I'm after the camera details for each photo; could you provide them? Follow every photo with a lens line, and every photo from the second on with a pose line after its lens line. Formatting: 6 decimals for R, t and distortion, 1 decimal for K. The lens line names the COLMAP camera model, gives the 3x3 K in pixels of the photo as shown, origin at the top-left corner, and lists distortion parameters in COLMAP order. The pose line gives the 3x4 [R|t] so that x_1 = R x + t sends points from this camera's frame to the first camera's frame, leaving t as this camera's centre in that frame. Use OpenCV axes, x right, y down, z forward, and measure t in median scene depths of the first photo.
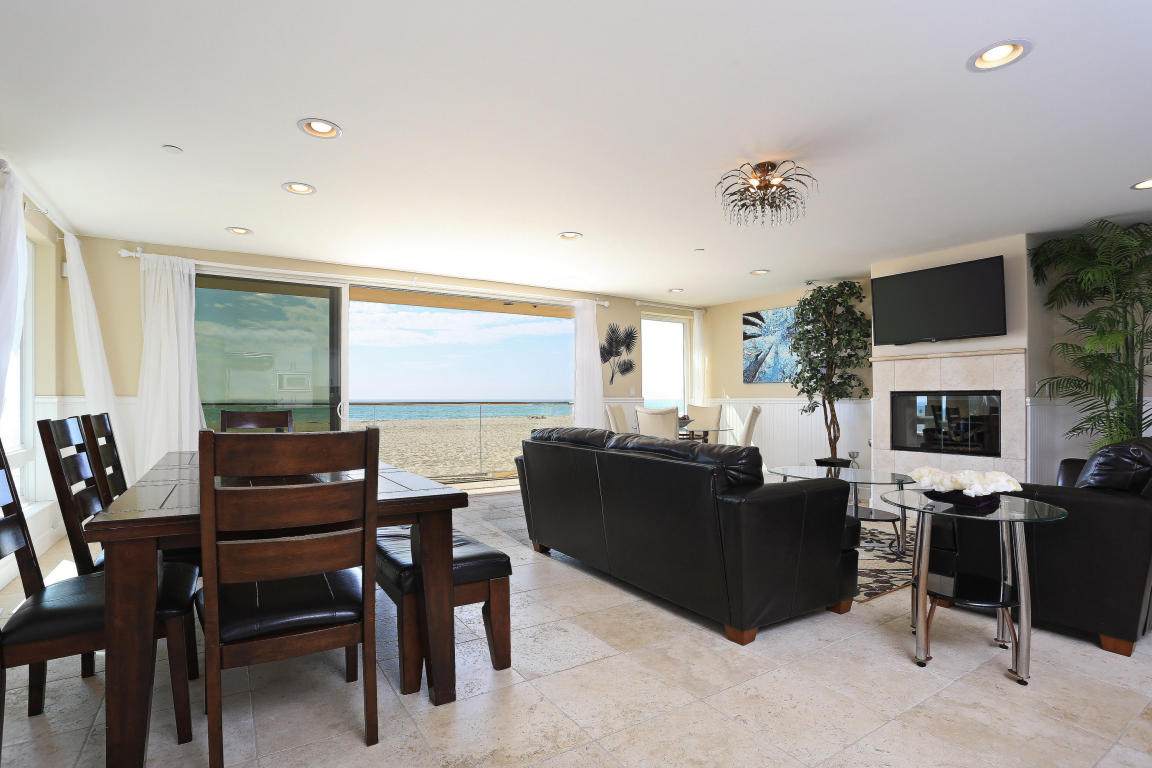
lens RADIAL K [[591.6, 0, 570.7], [0, 591.6, 395.3], [0, 0, 1]] dist [-0.048718, 0.002195]
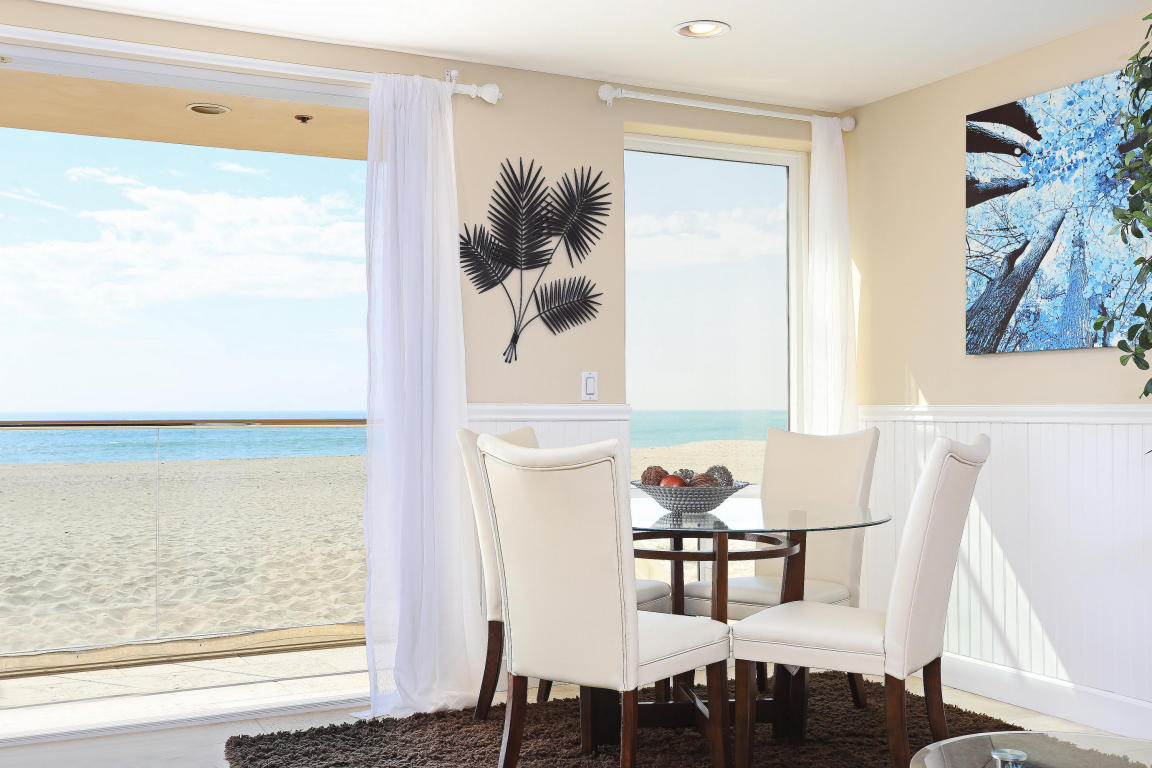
lens RADIAL K [[1287.5, 0, 560.0], [0, 1287.5, 407.0], [0, 0, 1]] dist [0.060791, 0.000000]
pose [[0.993049, -0.000960, -0.117700, 0.170802], [0.001280, 0.999996, 0.002637, 0.003454], [0.117697, -0.002769, 0.993046, 0.344833]]
